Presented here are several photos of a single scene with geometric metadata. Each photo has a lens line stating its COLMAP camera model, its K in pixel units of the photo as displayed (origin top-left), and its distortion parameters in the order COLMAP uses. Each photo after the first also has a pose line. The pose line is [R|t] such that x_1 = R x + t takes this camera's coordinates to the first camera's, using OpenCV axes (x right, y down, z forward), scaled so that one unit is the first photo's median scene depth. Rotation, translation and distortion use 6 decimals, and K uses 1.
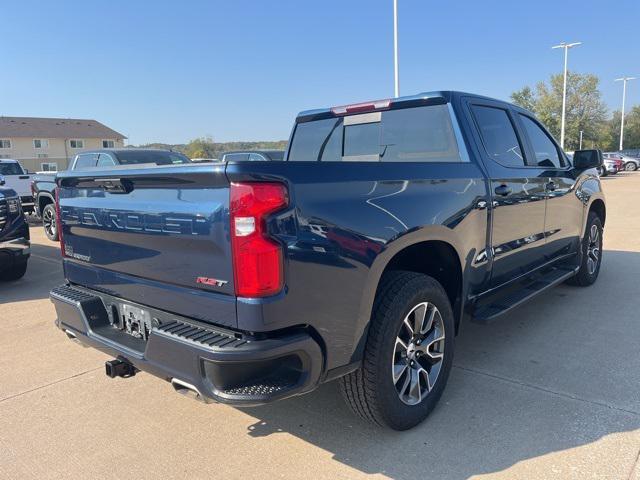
lens RADIAL K [[484.3, 0, 316.4], [0, 484.3, 238.4], [0, 0, 1]] dist [0.079572, -0.102607]
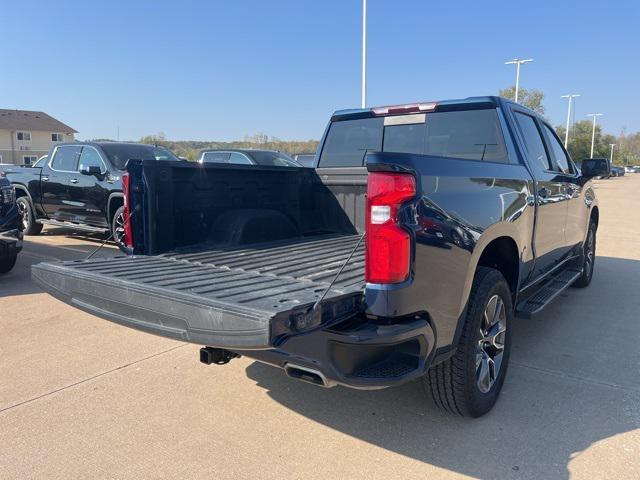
lens RADIAL K [[484.3, 0, 316.4], [0, 484.3, 238.4], [0, 0, 1]] dist [0.079572, -0.102607]
pose [[0.995777, 0.023081, 0.088856, -0.189801], [-0.022512, 0.999719, -0.007403, 0.018497], [-0.089002, 0.005371, 0.996017, -0.011308]]
